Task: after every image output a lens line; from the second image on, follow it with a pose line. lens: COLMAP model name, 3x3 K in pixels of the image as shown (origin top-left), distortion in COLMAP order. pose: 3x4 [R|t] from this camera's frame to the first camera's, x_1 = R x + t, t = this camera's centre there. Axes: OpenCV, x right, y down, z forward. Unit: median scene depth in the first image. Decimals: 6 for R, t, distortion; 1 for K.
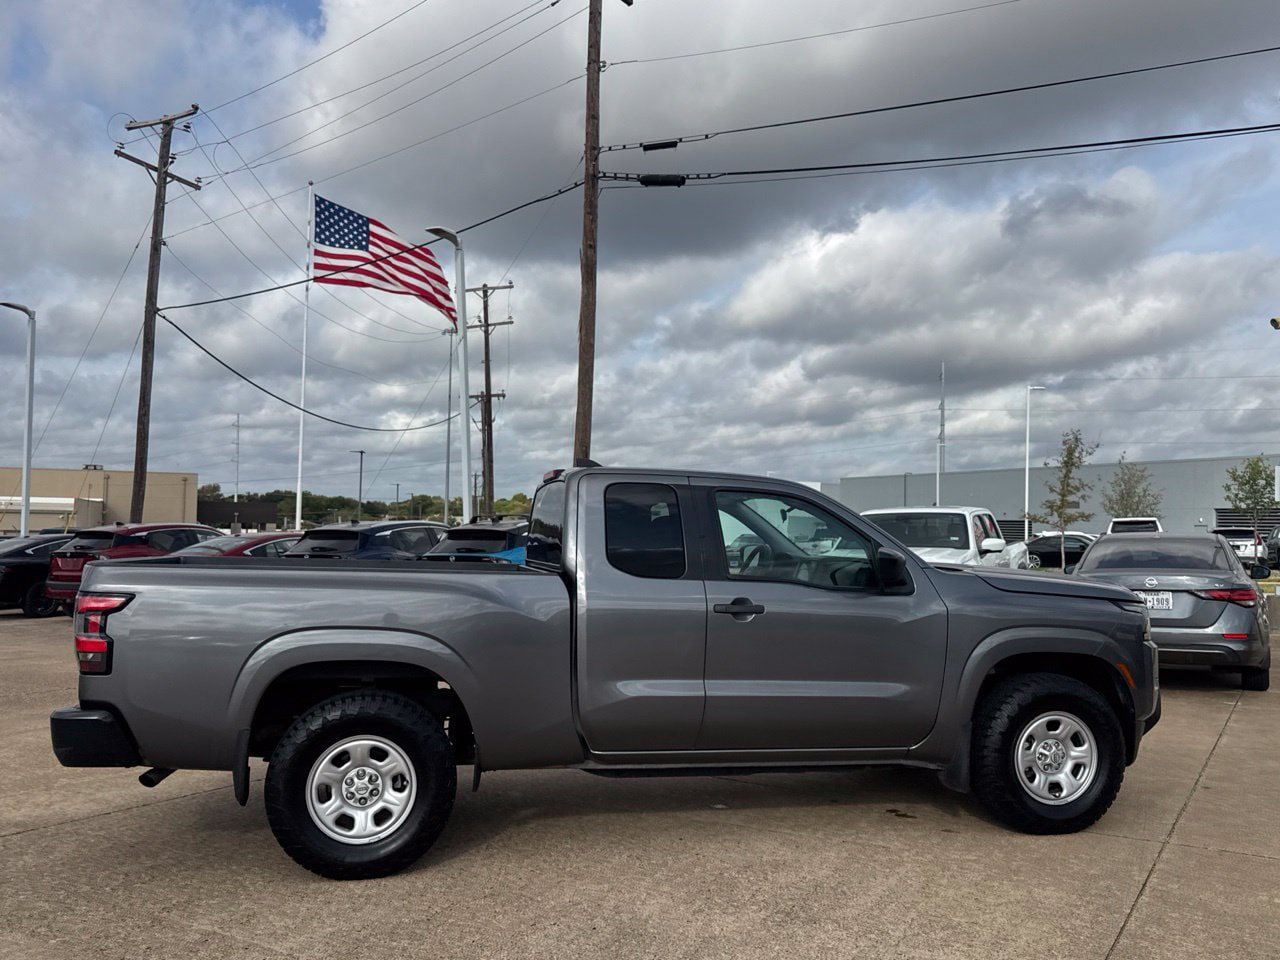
lens RADIAL K [[1048.4, 0, 632.4], [0, 1048.4, 493.0], [0, 0, 1]] dist [0.082212, -0.126594]
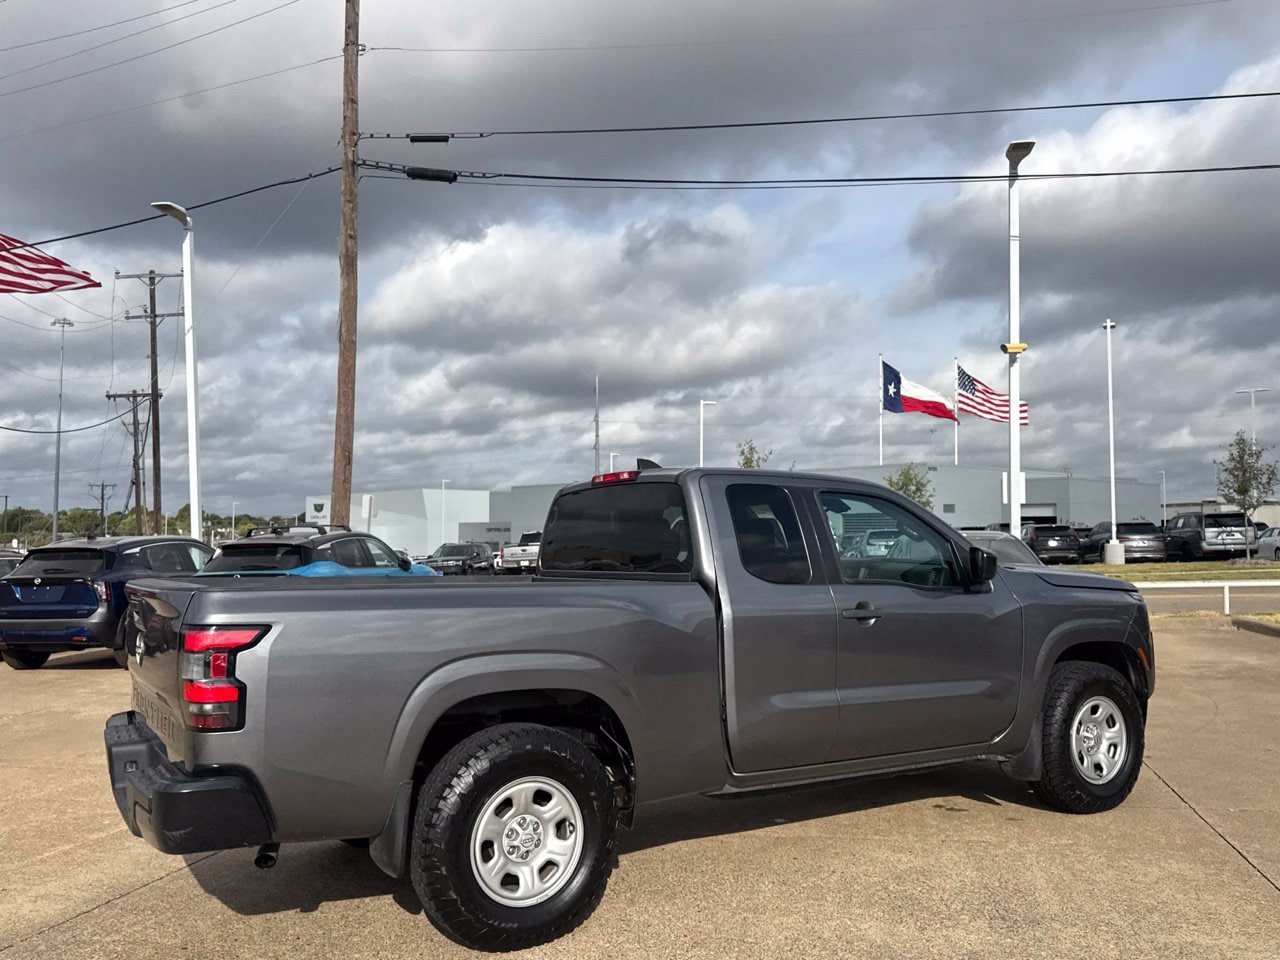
lens RADIAL K [[1048.4, 0, 631.6], [0, 1048.4, 479.2], [0, 0, 1]] dist [0.082212, -0.126594]
pose [[0.944226, -0.001517, 0.329294, -0.389117], [0.008517, 0.999767, -0.019817, 0.003258], [-0.329187, 0.021516, 0.944020, 0.131320]]
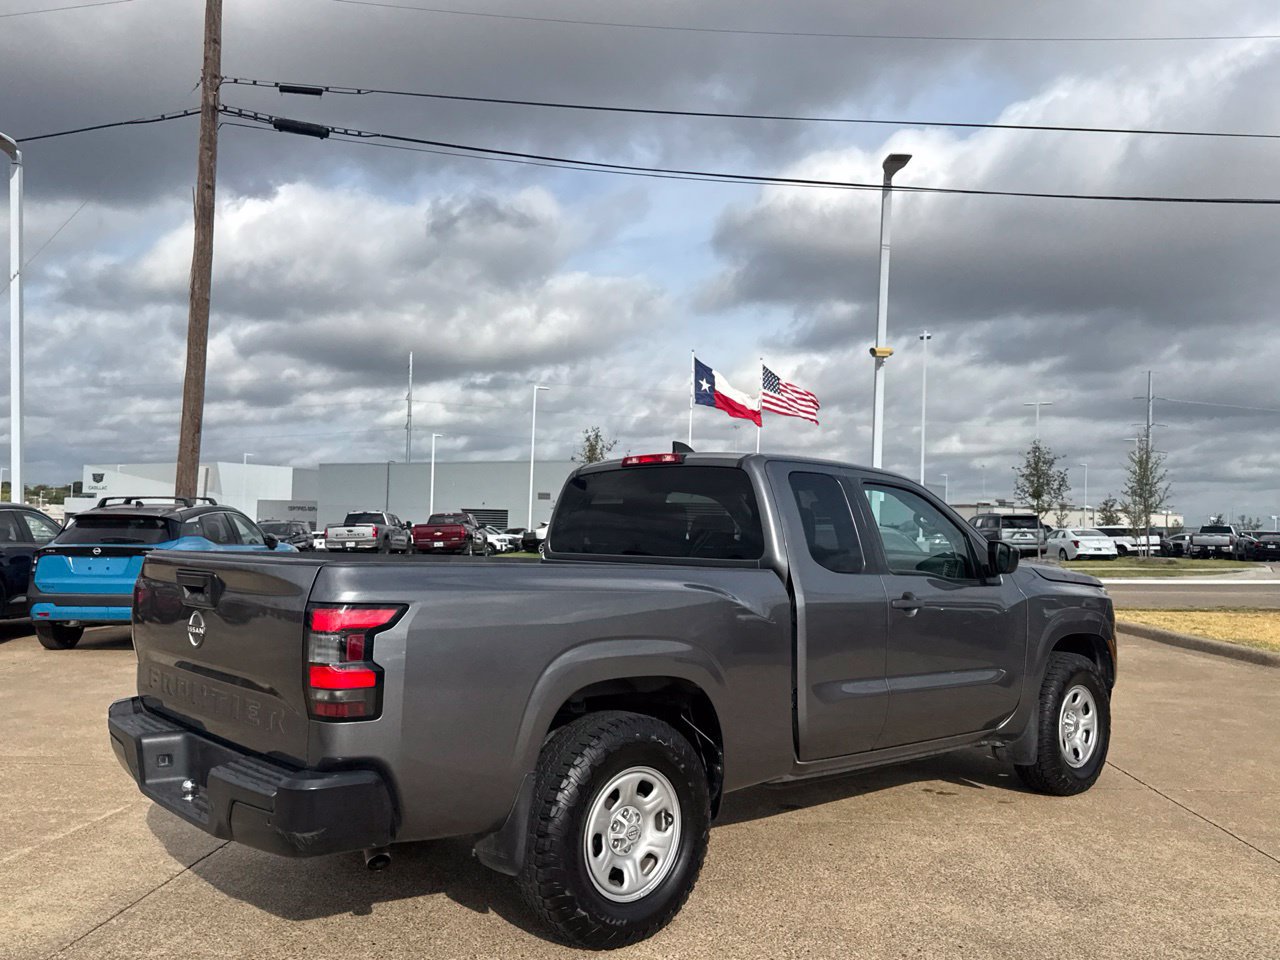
lens RADIAL K [[1048.4, 0, 625.5], [0, 1048.4, 485.9], [0, 0, 1]] dist [0.082212, -0.126594]
pose [[0.868661, 0.026388, 0.494704, -0.573905], [-0.029223, 0.999571, -0.002005, 0.008758], [-0.494545, -0.012715, 0.869059, 0.245678]]
